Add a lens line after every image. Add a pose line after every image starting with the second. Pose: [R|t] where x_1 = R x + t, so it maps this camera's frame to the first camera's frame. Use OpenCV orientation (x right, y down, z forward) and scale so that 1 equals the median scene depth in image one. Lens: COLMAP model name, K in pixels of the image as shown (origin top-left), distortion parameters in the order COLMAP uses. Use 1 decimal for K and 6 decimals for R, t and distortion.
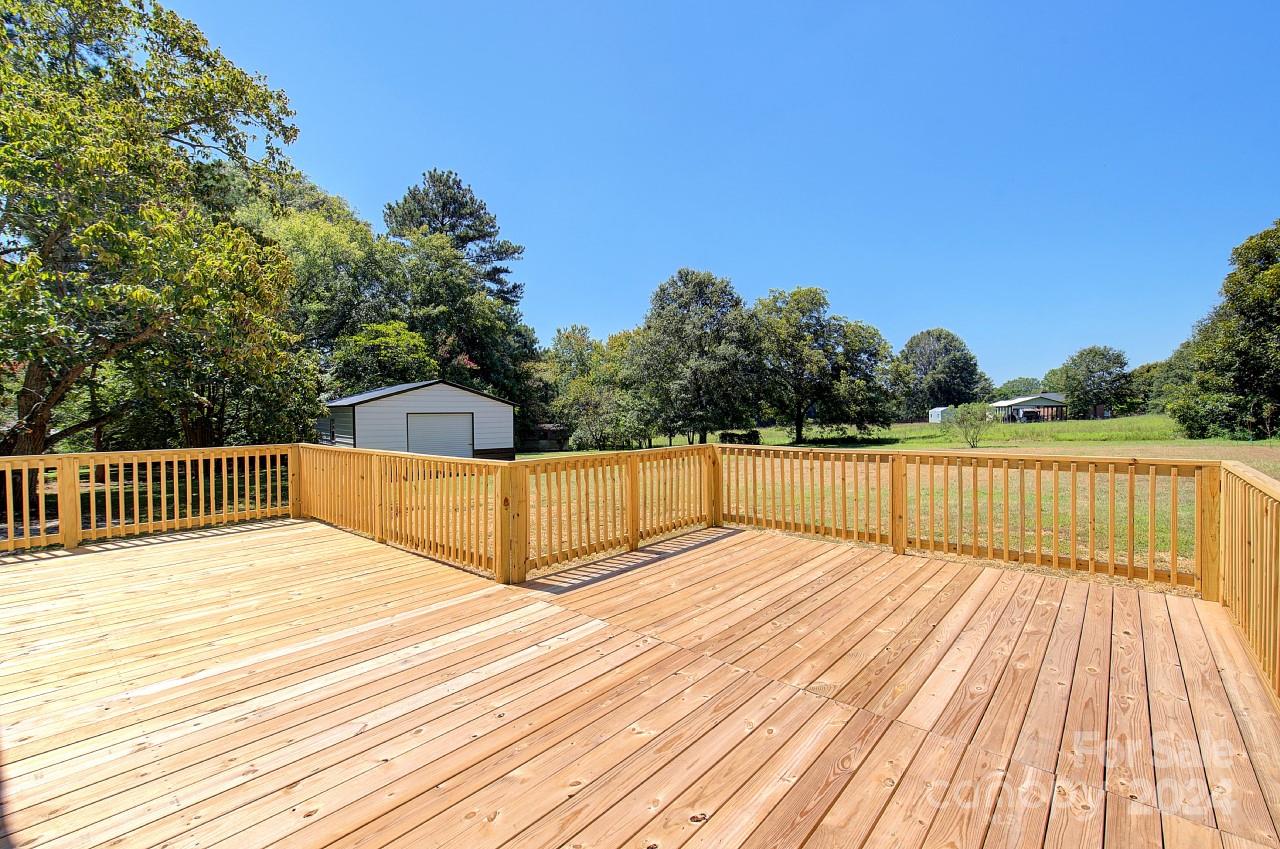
lens RADIAL K [[546.3, 0, 652.4], [0, 546.3, 420.7], [0, 0, 1]] dist [-0.003535, -0.000012]
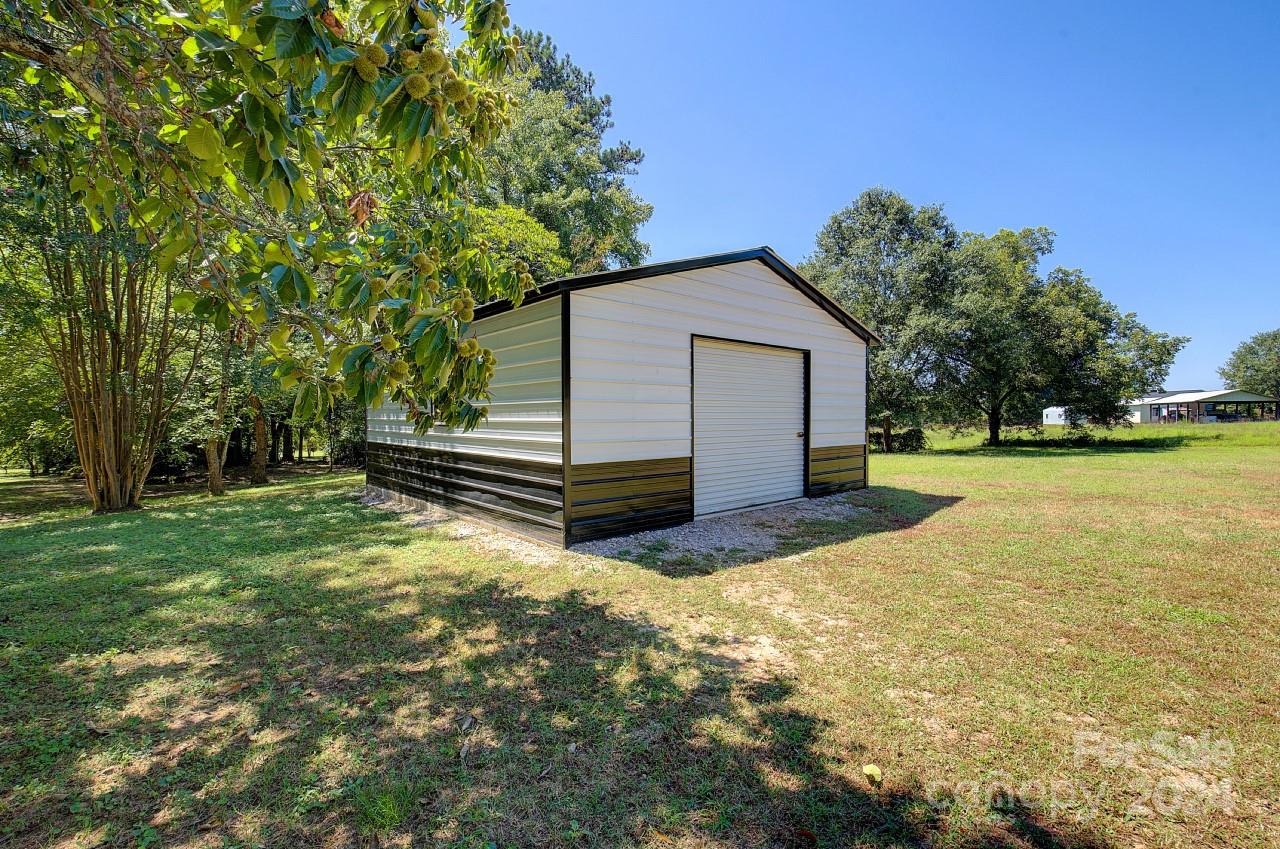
lens RADIAL K [[544.5, 0, 640.0], [0, 544.5, 424.5], [0, 0, 1]] dist [-0.001159, 0.000110]
pose [[0.999993, 0.000403, -0.003772, -0.238392], [-0.000434, 0.999966, -0.008212, 0.021025], [0.003769, 0.008213, 0.999959, 0.333997]]
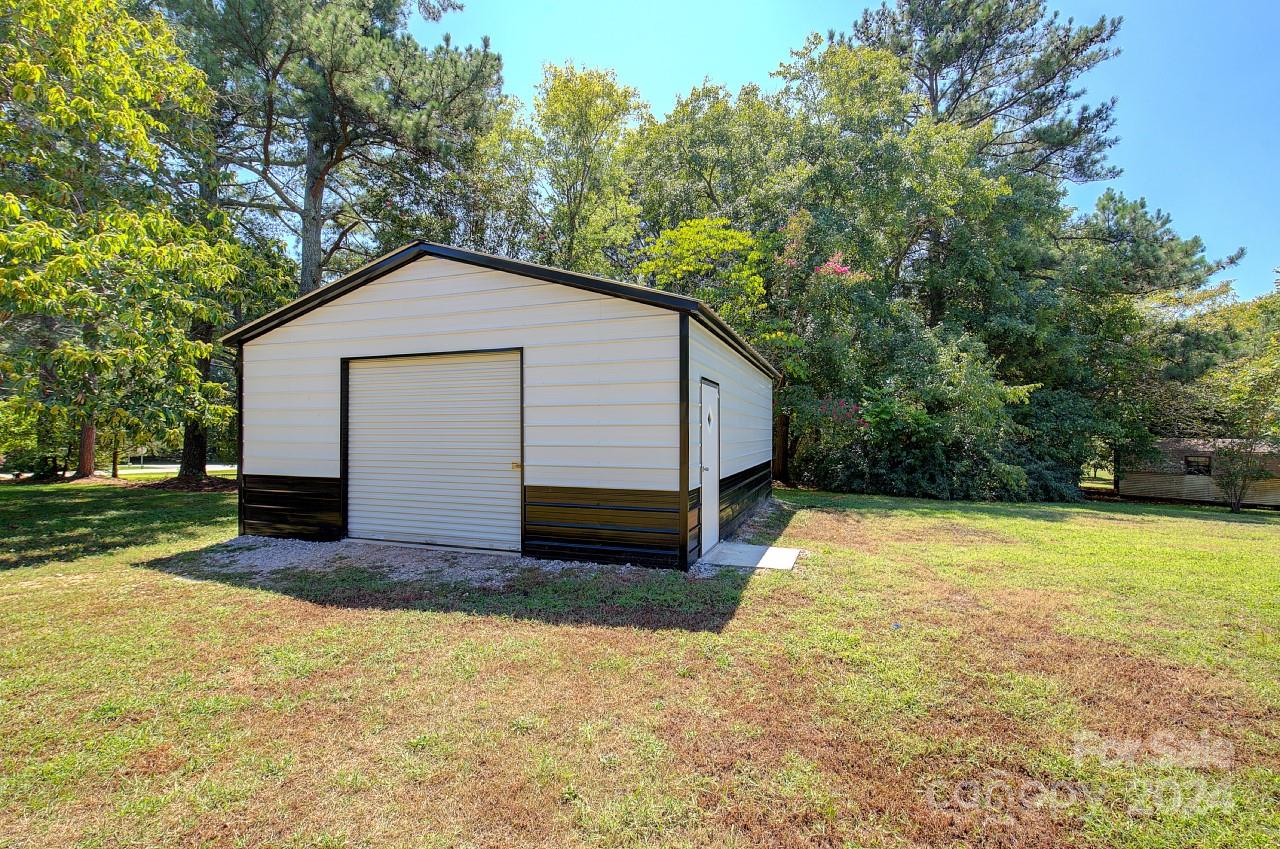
lens RADIAL K [[544.5, 0, 640.0], [0, 544.5, 424.5], [0, 0, 1]] dist [-0.001159, 0.000110]
pose [[0.454058, -0.013456, -0.890871, -0.034108], [-0.026696, 0.999232, -0.028699, 0.015584], [0.890572, 0.036814, 0.453350, 0.500225]]
